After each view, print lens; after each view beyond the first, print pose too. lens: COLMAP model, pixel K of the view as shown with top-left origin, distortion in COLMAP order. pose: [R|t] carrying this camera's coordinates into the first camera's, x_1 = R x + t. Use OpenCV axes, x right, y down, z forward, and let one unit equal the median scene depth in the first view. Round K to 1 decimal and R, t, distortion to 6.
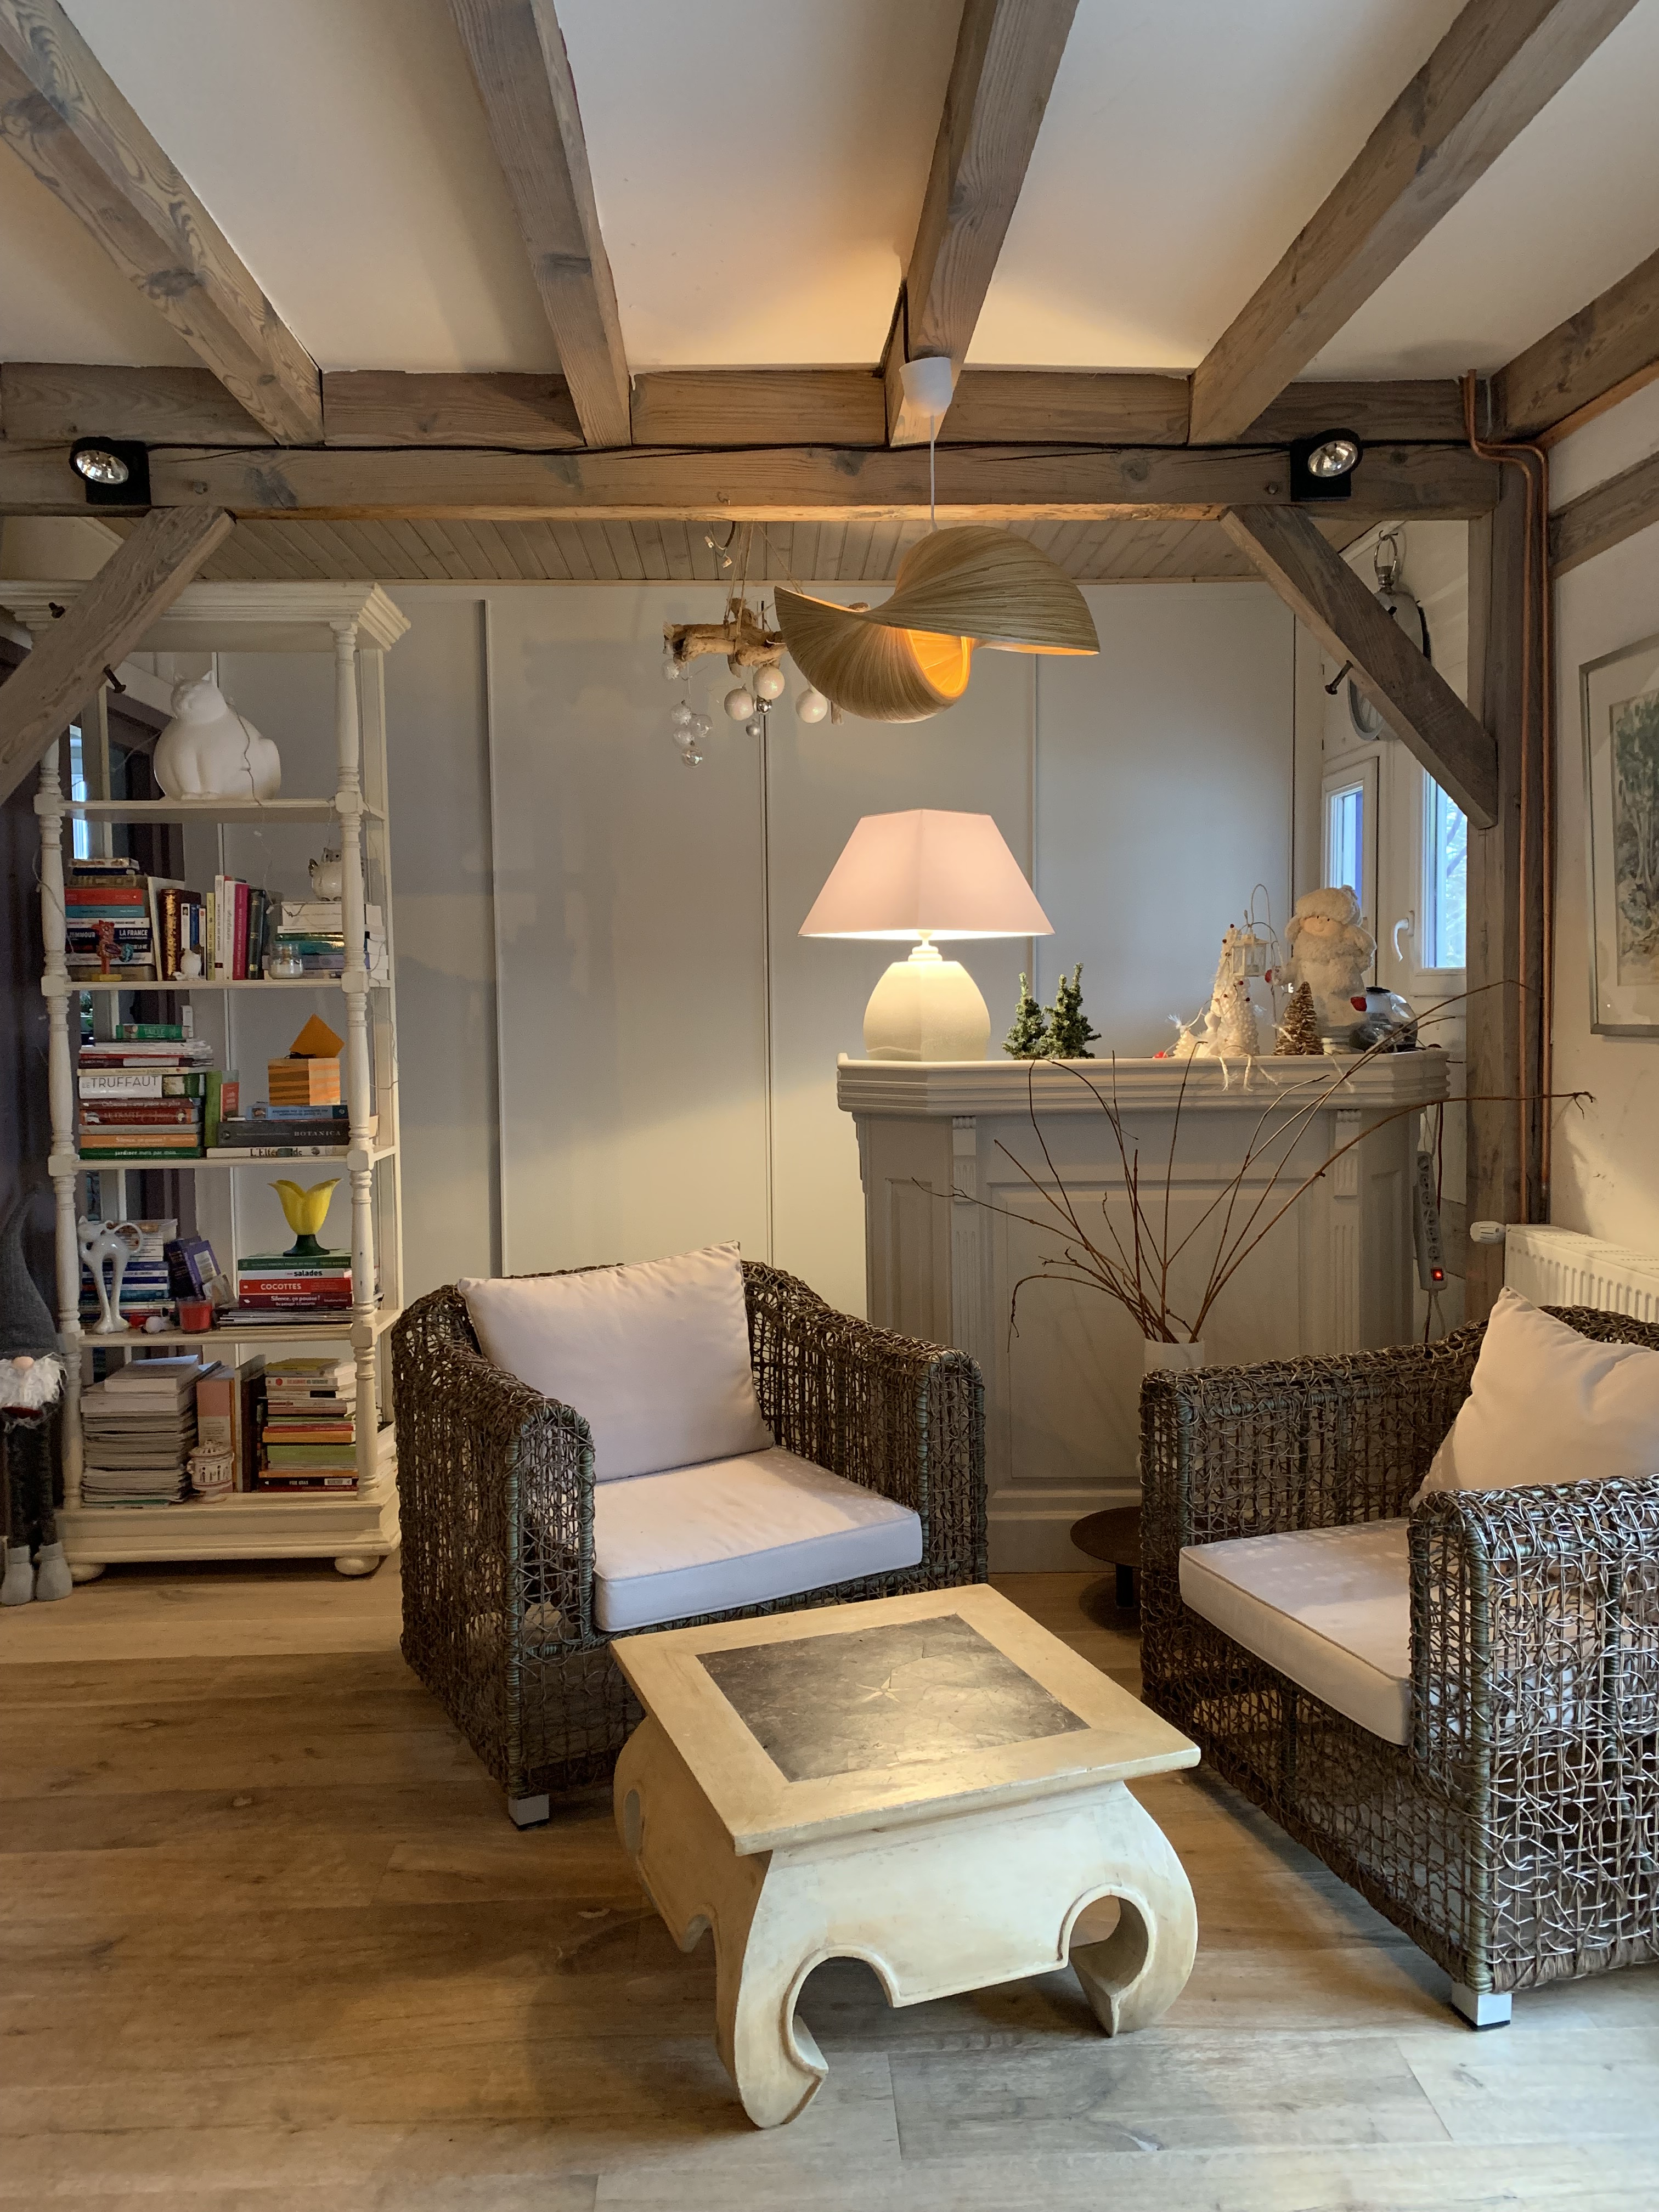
lens RADIAL K [[1695.5, 0, 825.9], [0, 1695.5, 1076.0], [0, 0, 1]] dist [0.015429, 0.003674]
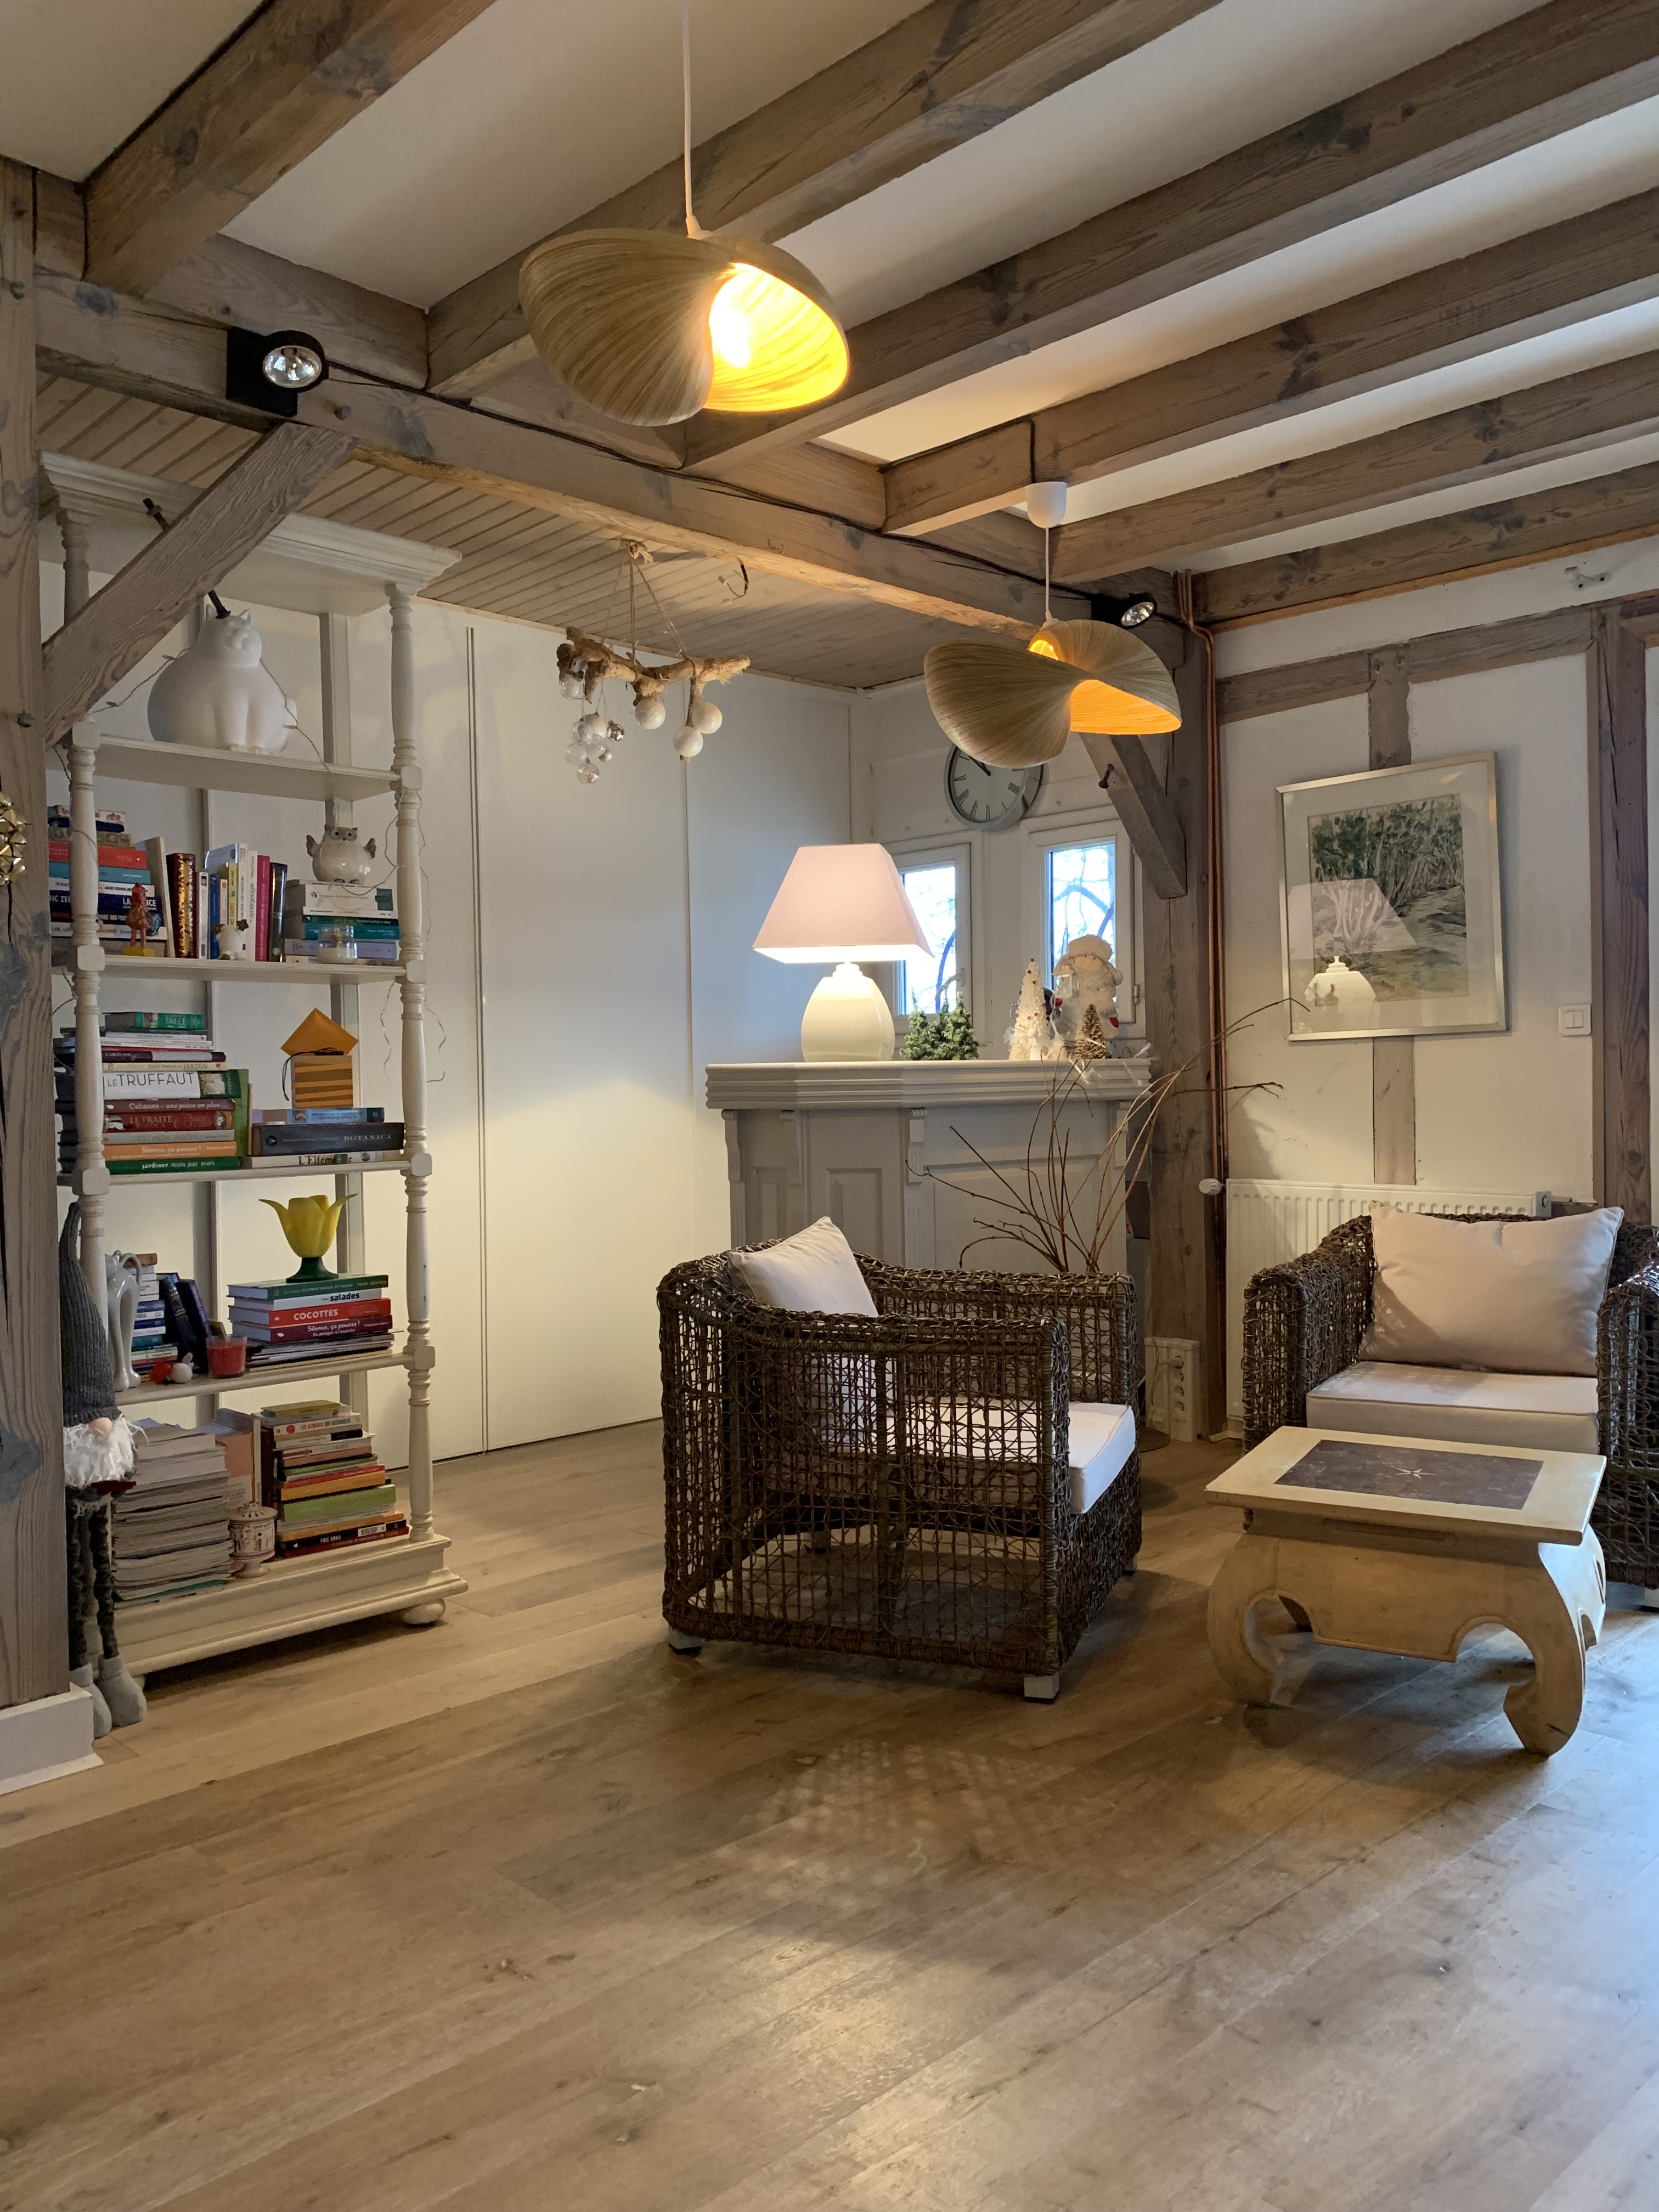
lens RADIAL K [[1694.7, 0, 820.6], [0, 1694.7, 1086.7], [0, 0, 1]] dist [0.008626, 0.001078]
pose [[0.747308, 0.000149, 0.664478, -0.719735], [0.039938, 0.998182, -0.045141, 0.057266], [-0.663277, 0.060272, 0.745943, 0.168803]]
